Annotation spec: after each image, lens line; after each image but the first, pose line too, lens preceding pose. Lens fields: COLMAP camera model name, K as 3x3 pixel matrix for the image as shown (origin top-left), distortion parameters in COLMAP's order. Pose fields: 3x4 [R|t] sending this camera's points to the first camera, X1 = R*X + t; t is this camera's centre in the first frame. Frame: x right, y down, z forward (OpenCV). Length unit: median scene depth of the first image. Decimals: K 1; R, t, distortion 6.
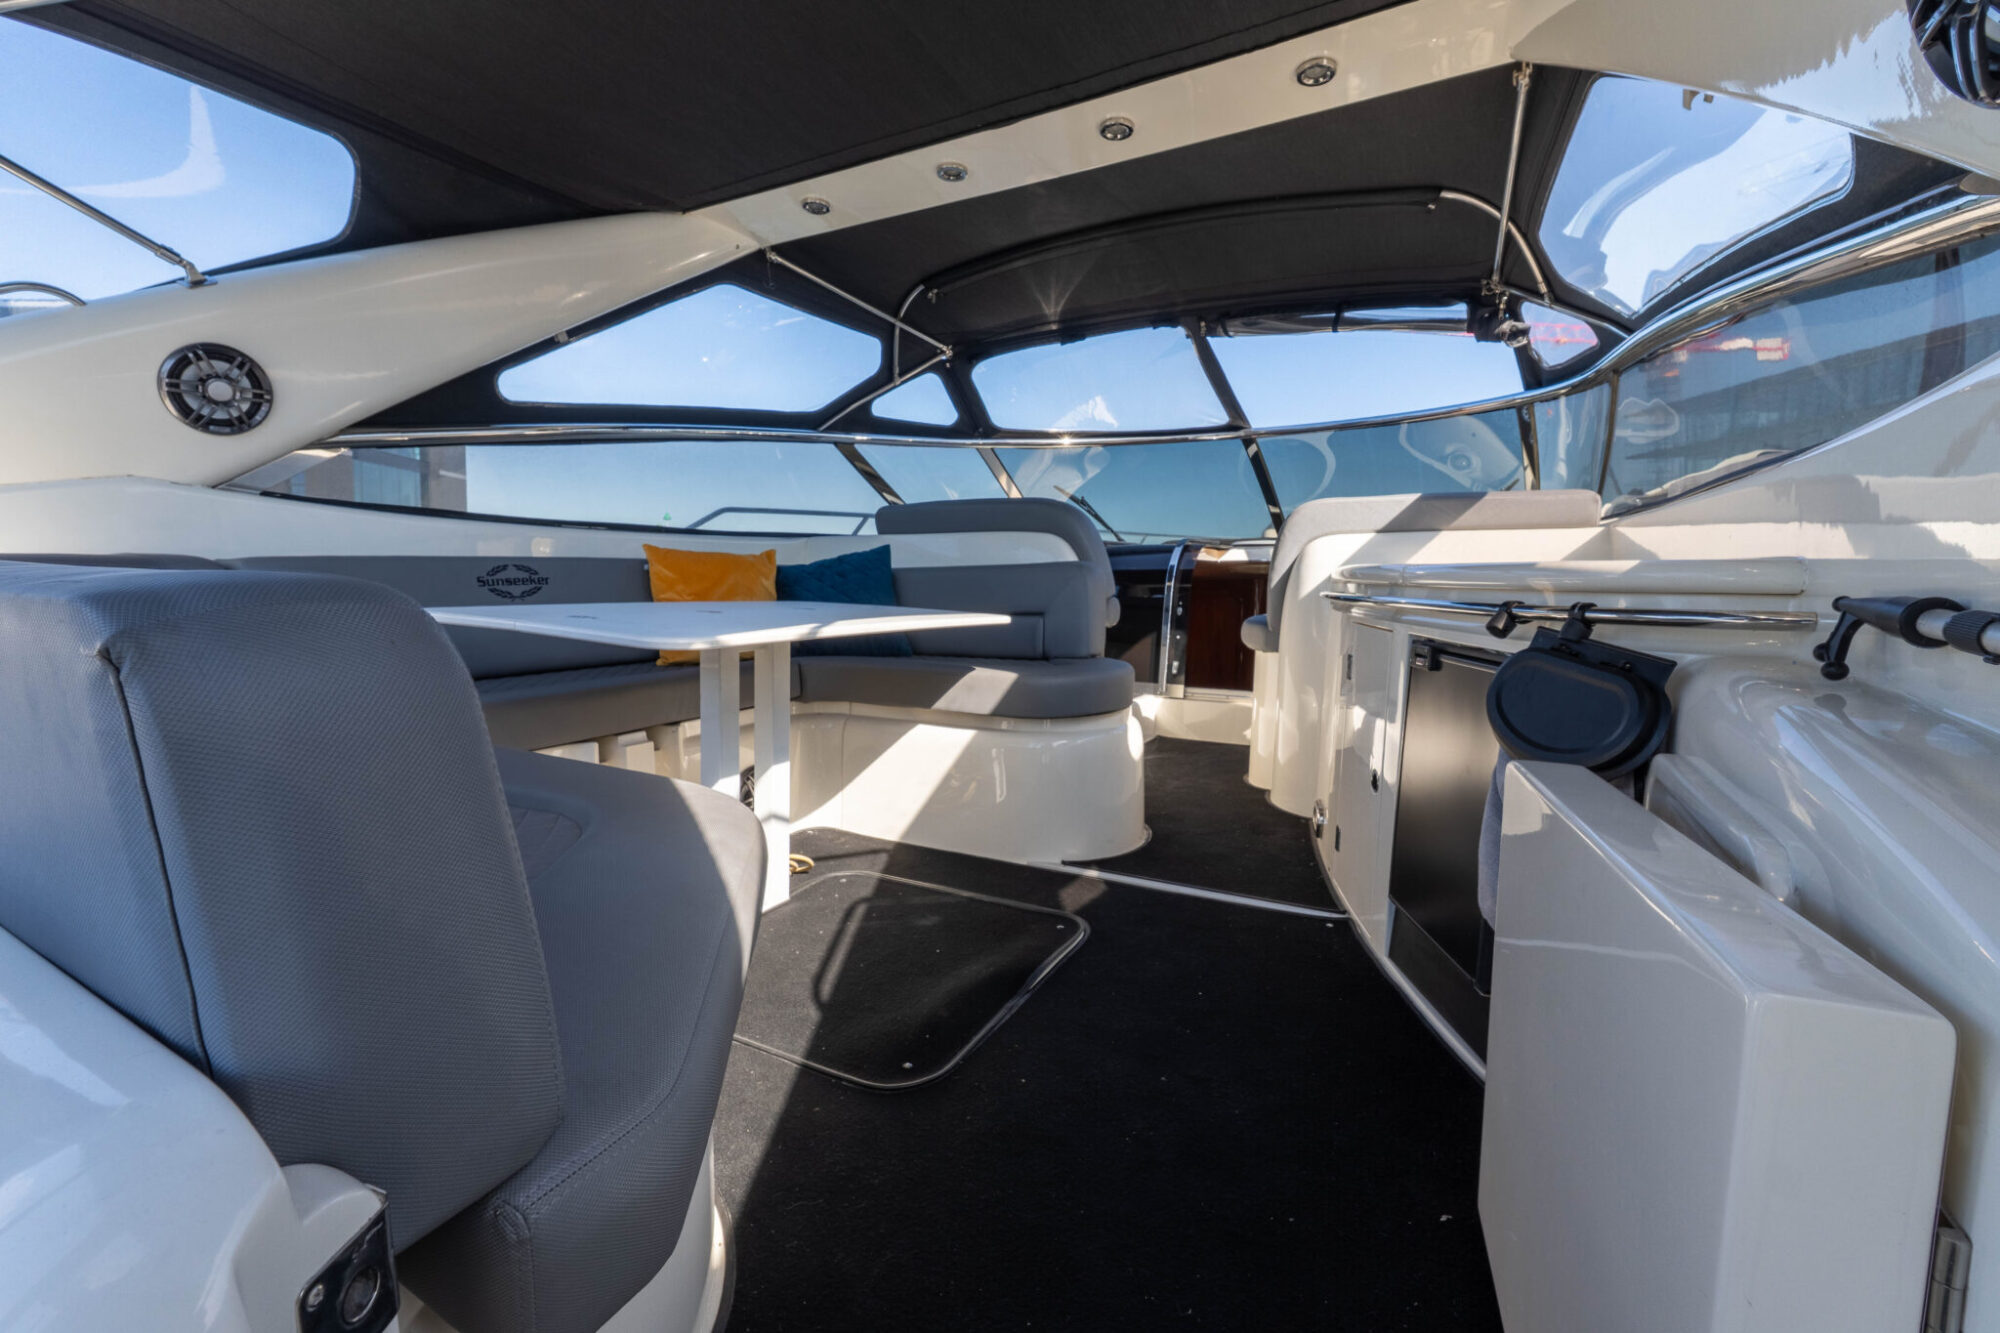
lens RADIAL K [[845.8, 0, 997.6], [0, 845.8, 663.0], [0, 0, 1]] dist [-0.002957, -0.000294]
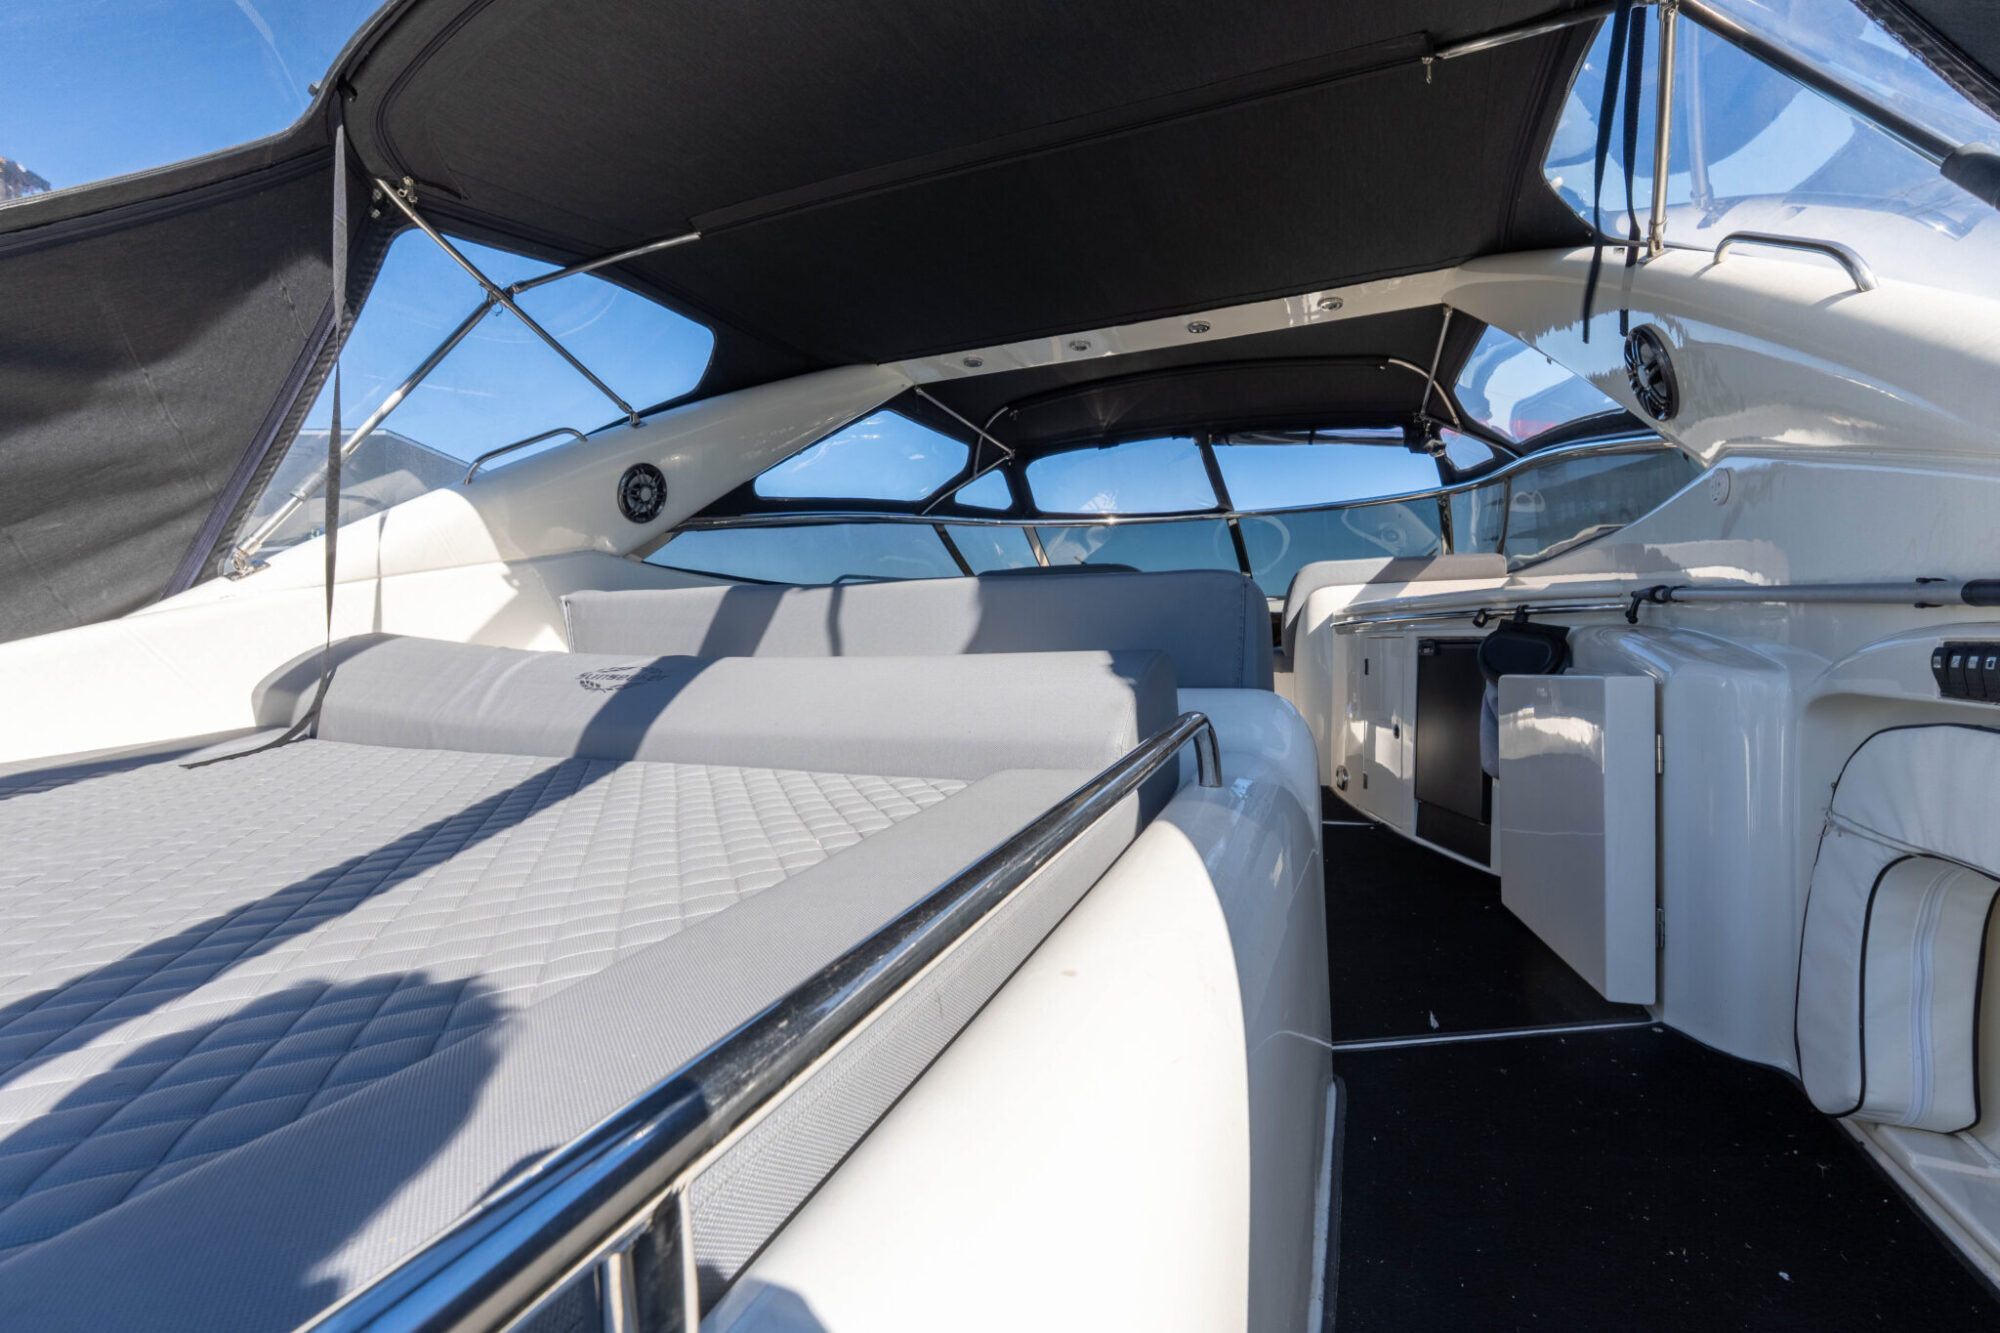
lens RADIAL K [[845.8, 0, 997.6], [0, 845.8, 663.0], [0, 0, 1]] dist [-0.002957, -0.000294]
pose [[0.994793, -0.019621, 0.100013, -0.280571], [0.028236, 0.995940, -0.085471, 0.075343], [-0.097930, 0.087850, 0.991308, -0.319307]]
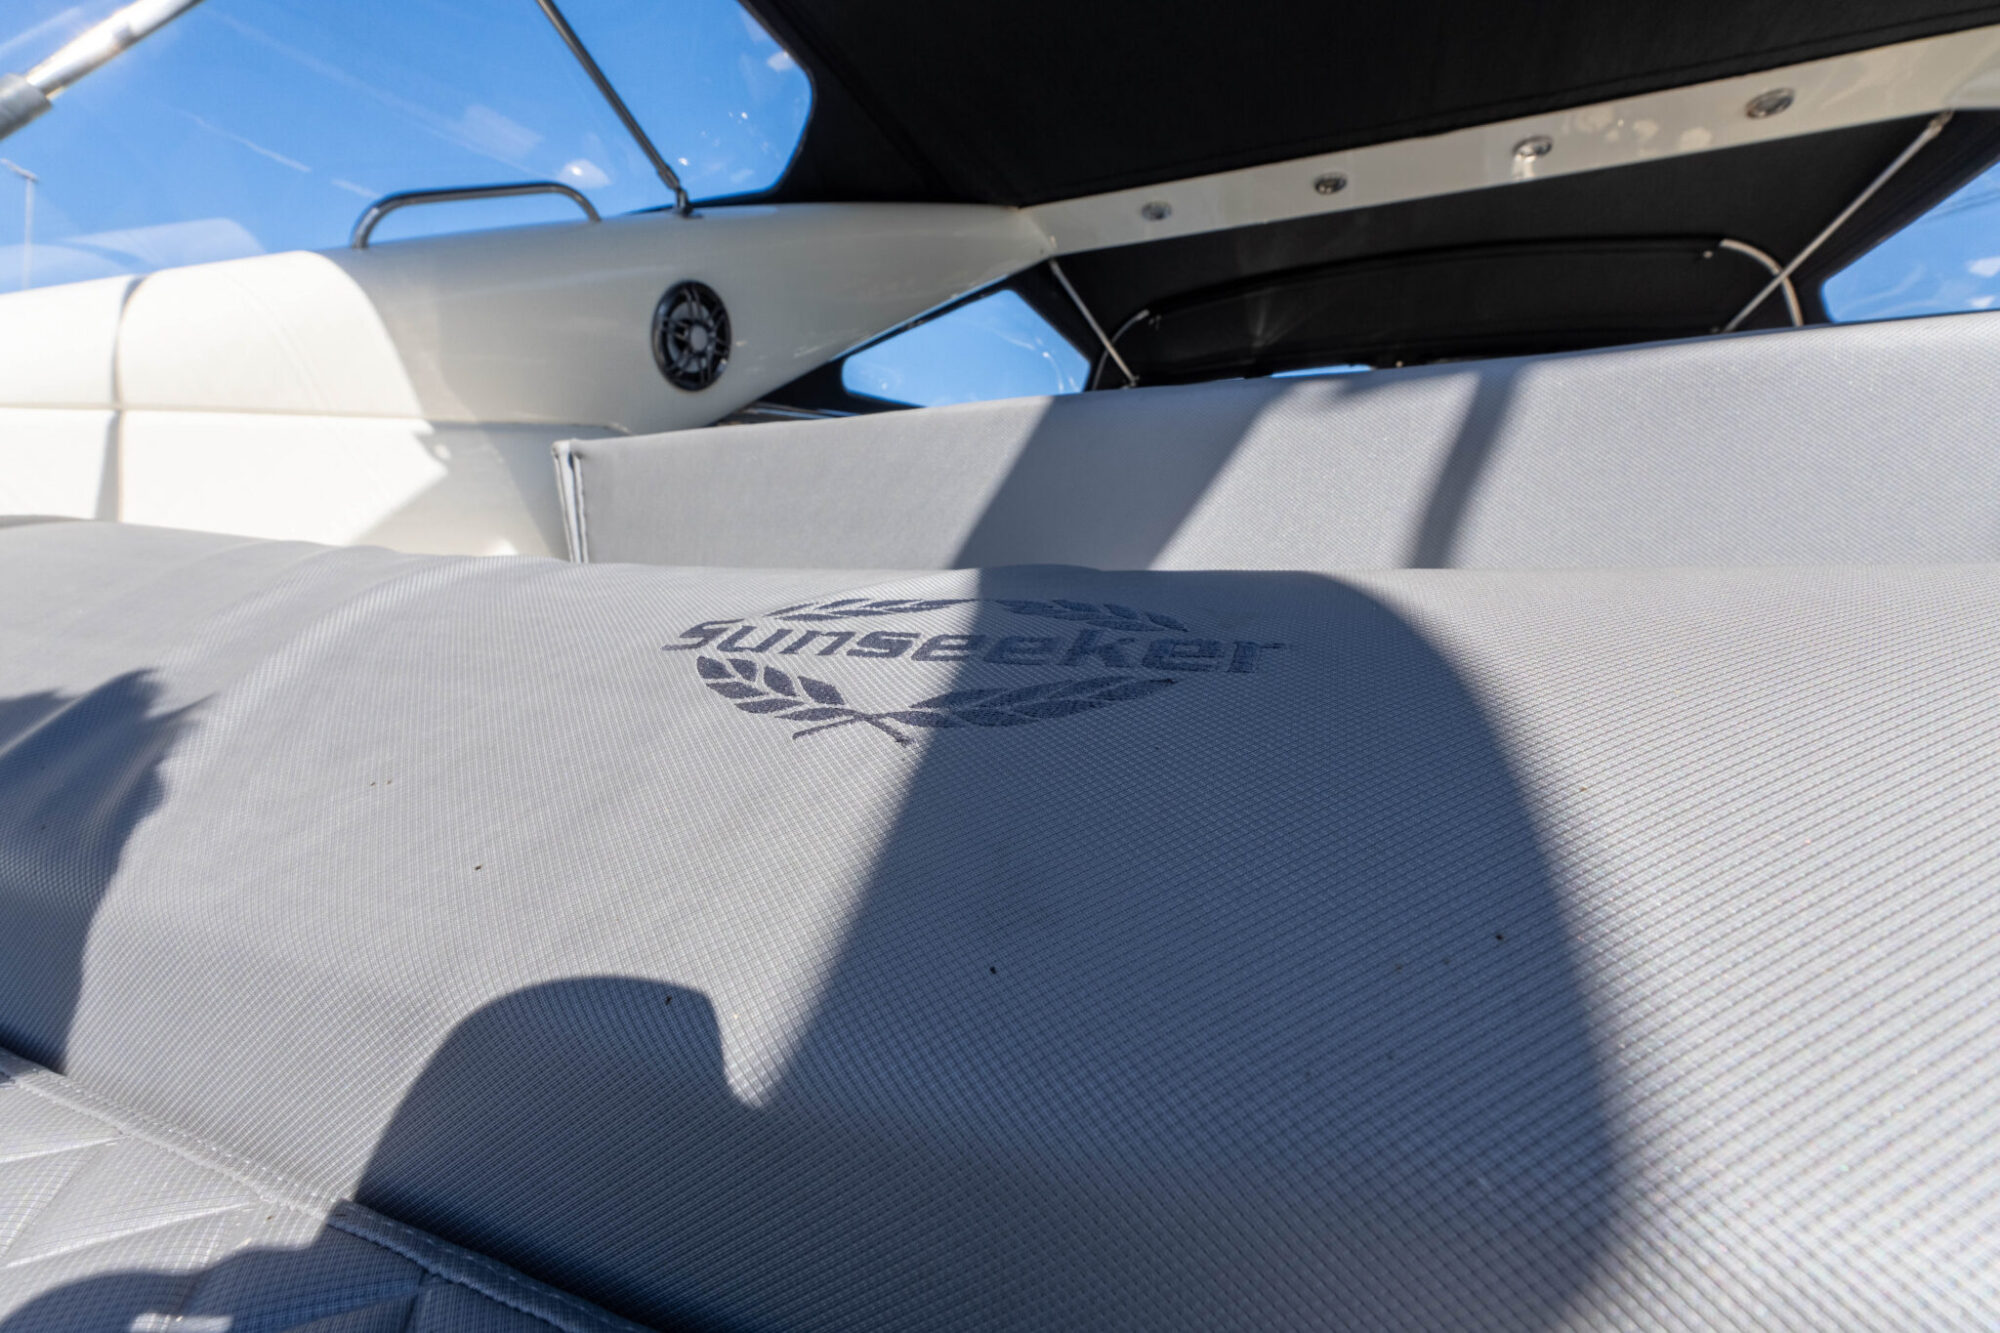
lens RADIAL K [[834.3, 0, 1001.1], [0, 834.3, 661.1], [0, 0, 1]] dist [-0.005167, -0.000077]
pose [[0.990359, -0.002386, 0.138503, -0.452440], [0.012953, 0.997066, -0.075446, 0.040910], [-0.137916, 0.076513, 0.987484, 0.097412]]
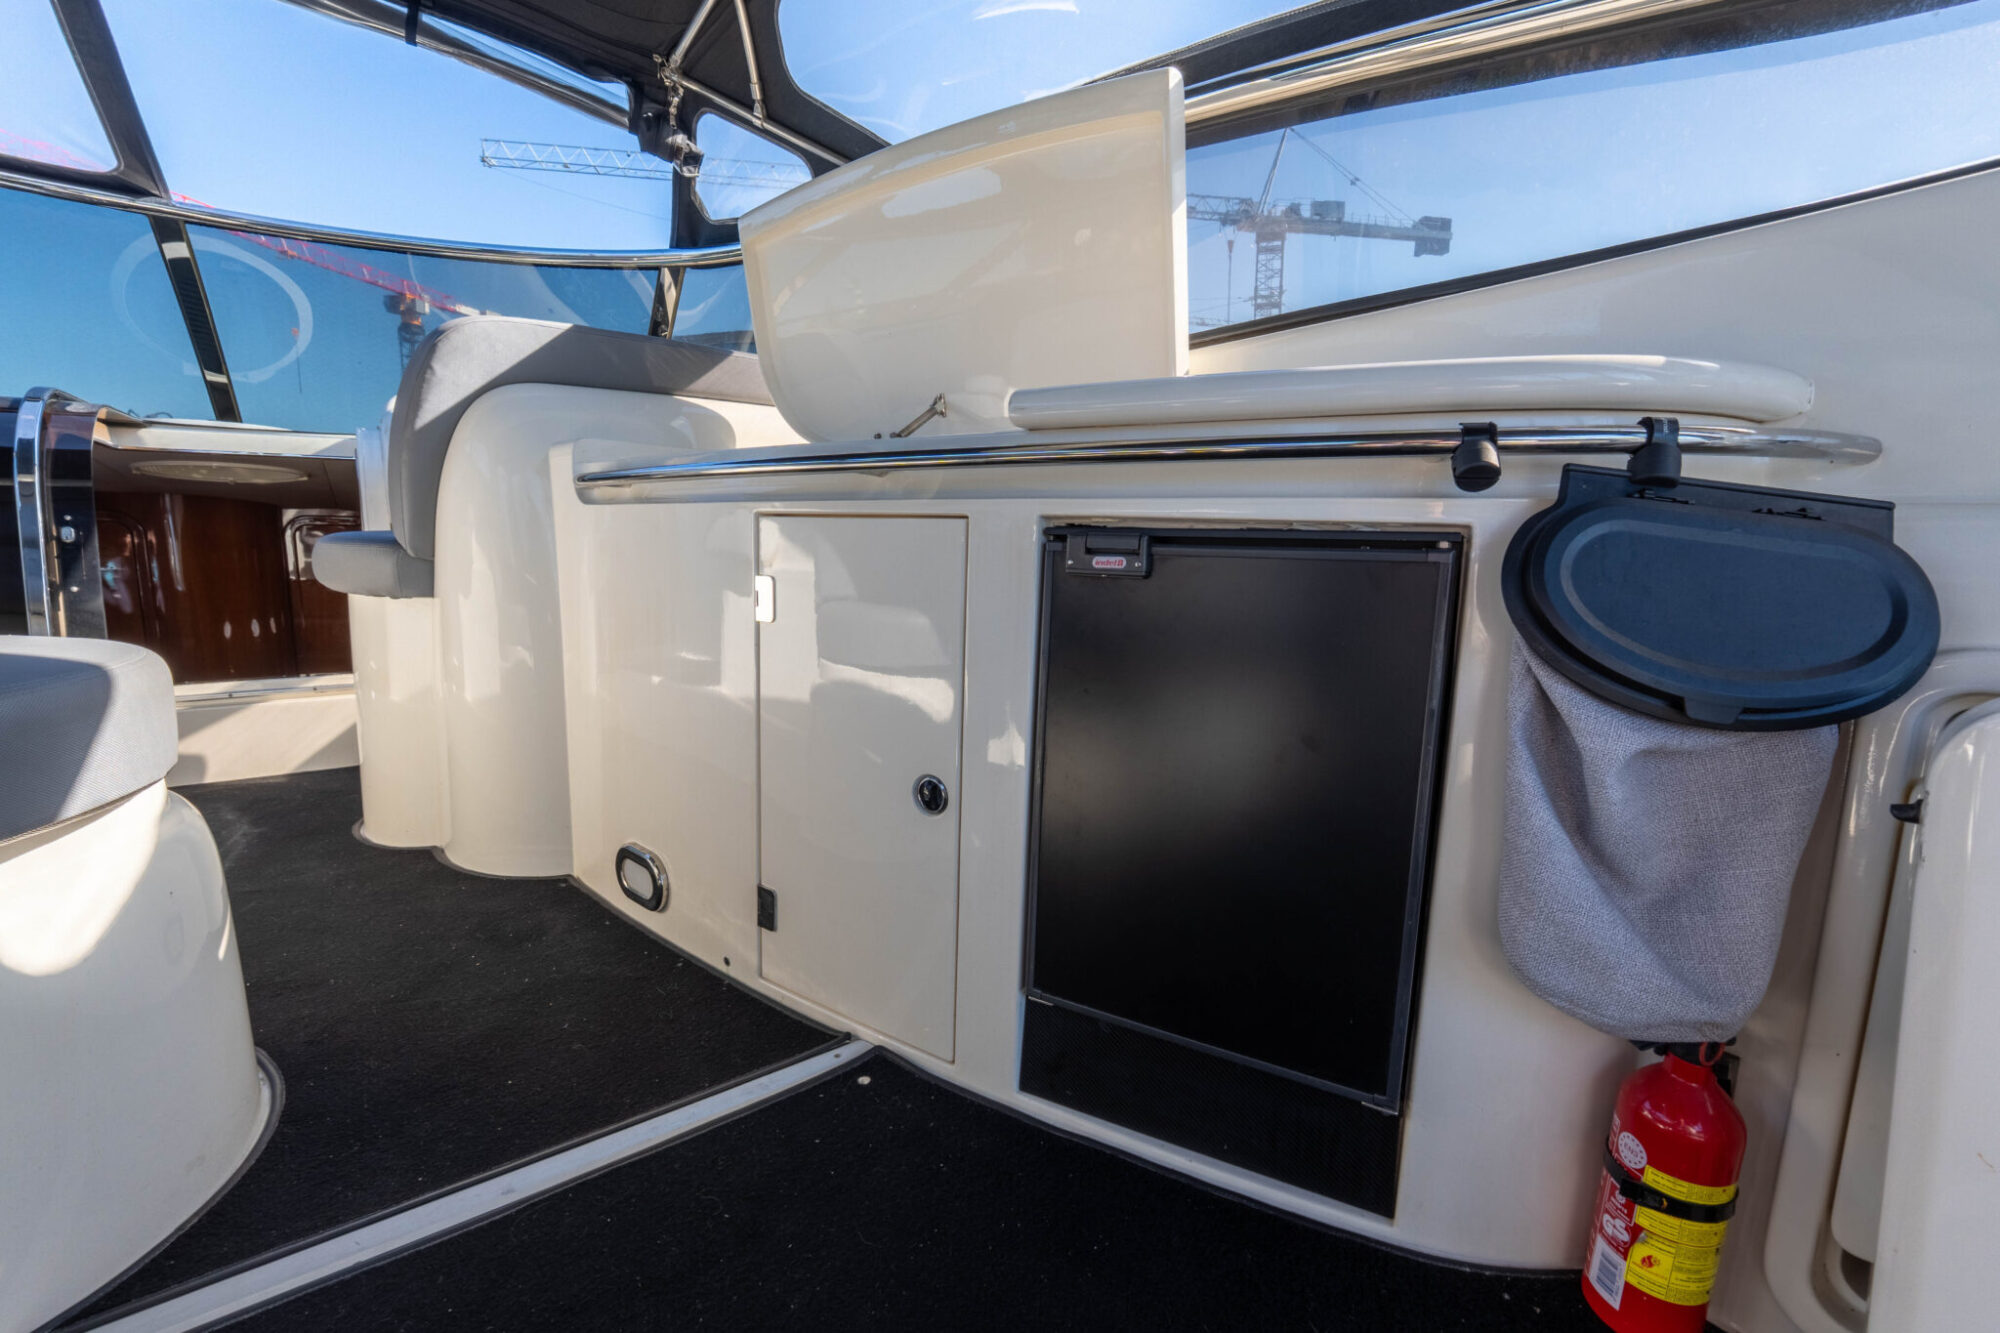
lens RADIAL K [[826.8, 0, 1002.3], [0, 826.8, 648.9], [0, 0, 1]] dist [-0.018136, 0.013100]
pose [[0.413726, -0.135084, 0.900324, -0.000518], [0.084297, 0.990366, 0.109857, -0.005873], [-0.906491, 0.030444, 0.421127, 0.439991]]
